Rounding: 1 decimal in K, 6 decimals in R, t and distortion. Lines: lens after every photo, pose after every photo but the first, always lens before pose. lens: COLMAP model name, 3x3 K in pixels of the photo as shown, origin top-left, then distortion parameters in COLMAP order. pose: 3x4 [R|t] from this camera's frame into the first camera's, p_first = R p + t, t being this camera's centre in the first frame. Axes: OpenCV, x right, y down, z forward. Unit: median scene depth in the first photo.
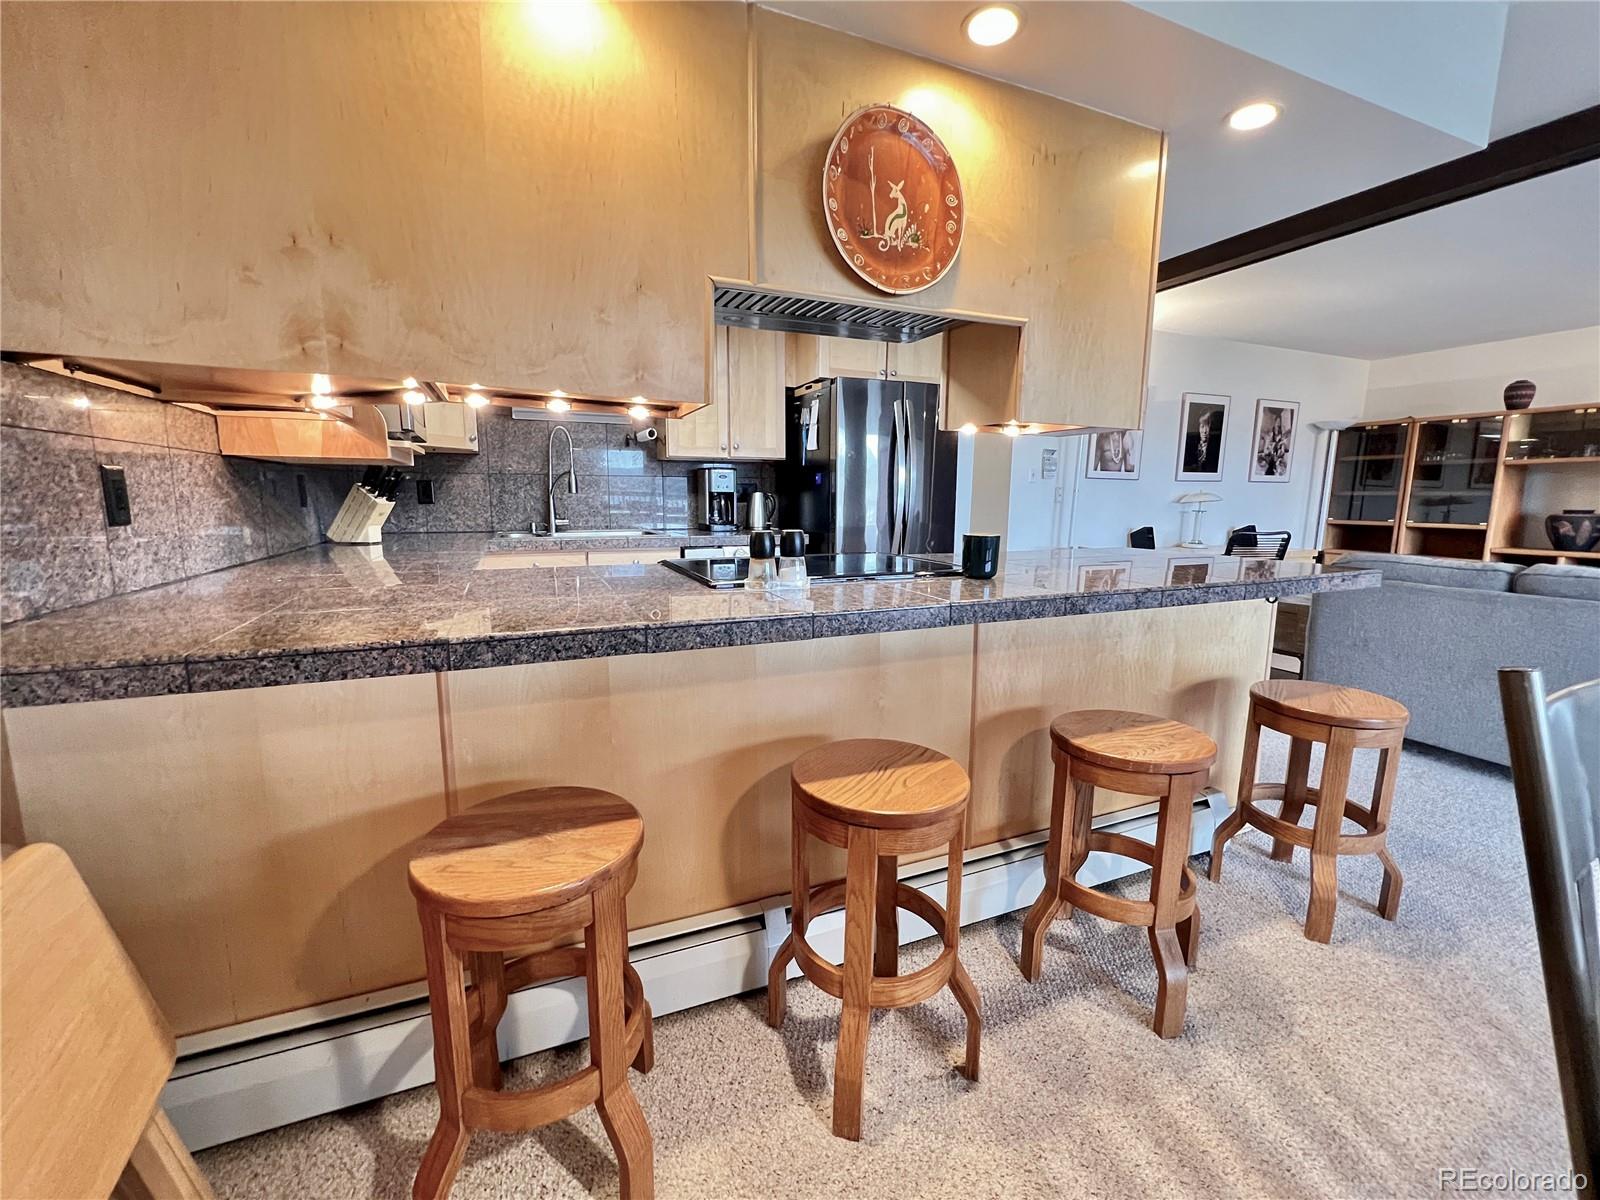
lens RADIAL K [[651.1, 0, 798.8], [0, 651.1, 595.1], [0, 0, 1]] dist [-0.000391, -0.002426]
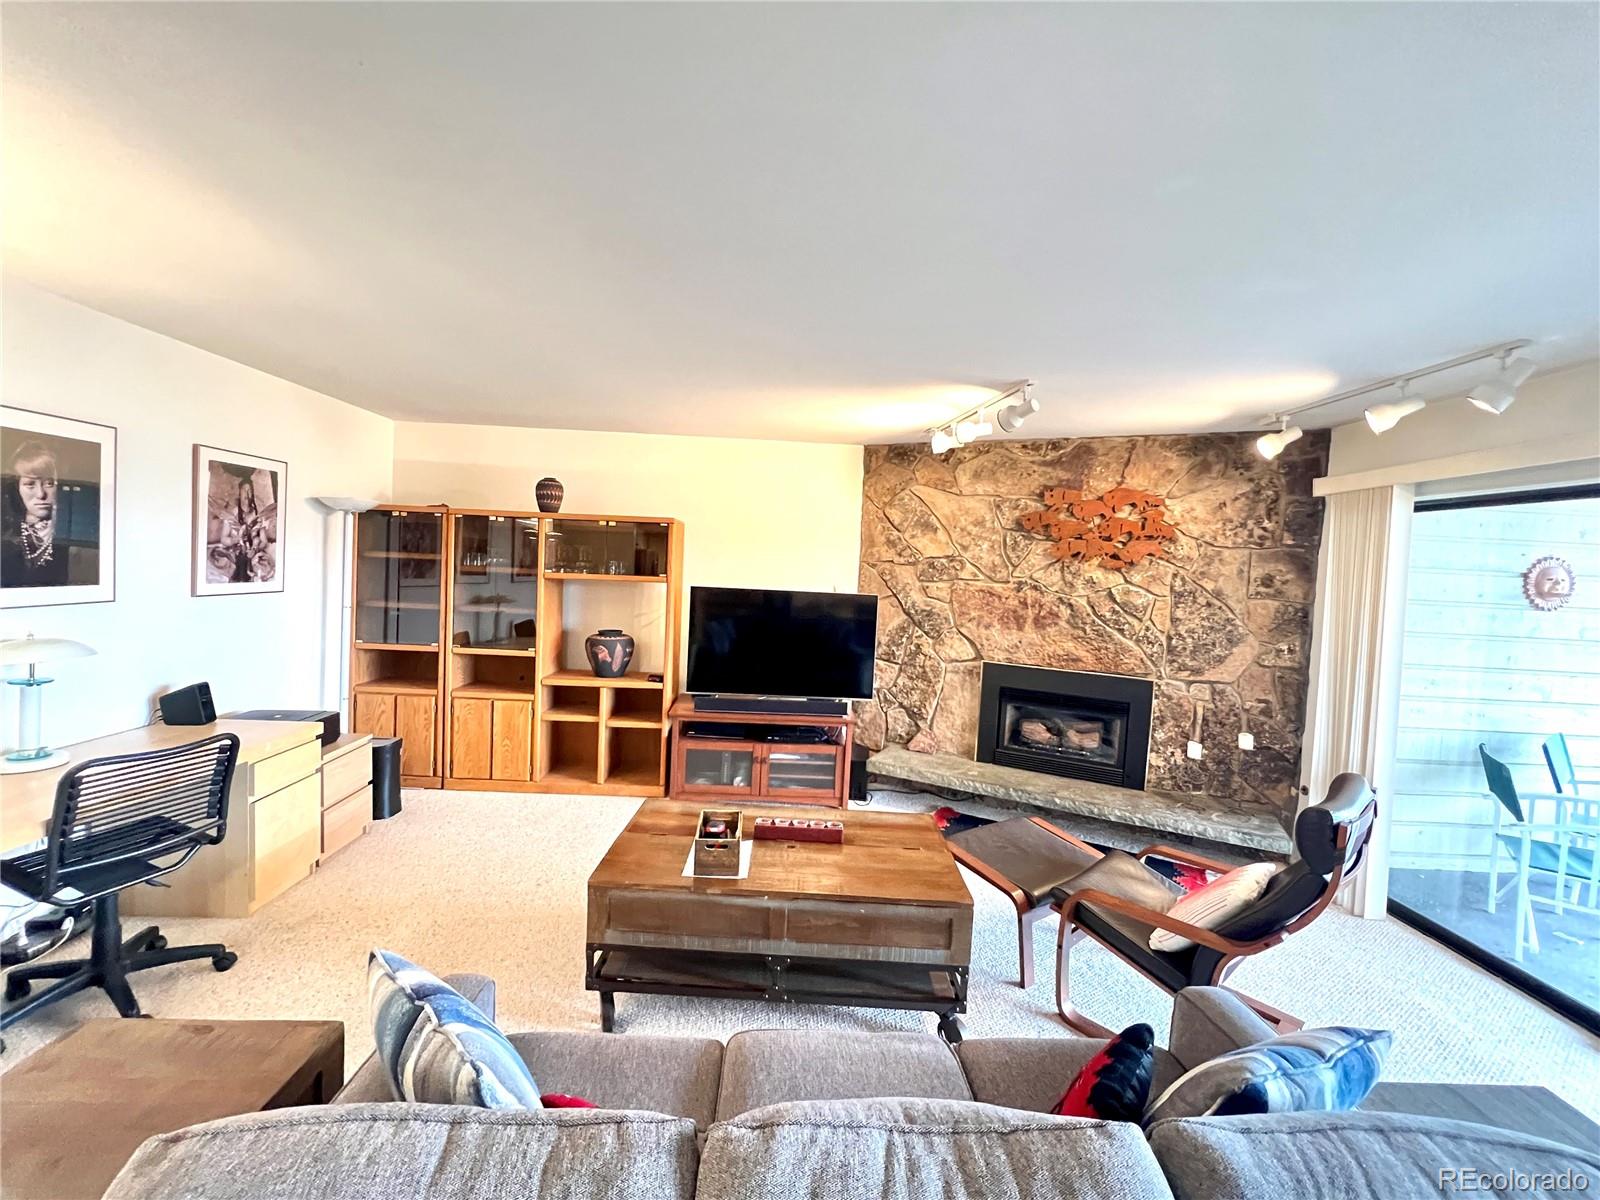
lens RADIAL K [[651.1, 0, 798.8], [0, 651.1, 595.1], [0, 0, 1]] dist [-0.000391, -0.002426]
pose [[0.352012, -0.031100, 0.935479, 0.372247], [0.096491, 0.995329, -0.003219, -0.126746], [-0.931009, 0.091399, 0.353368, 0.355826]]
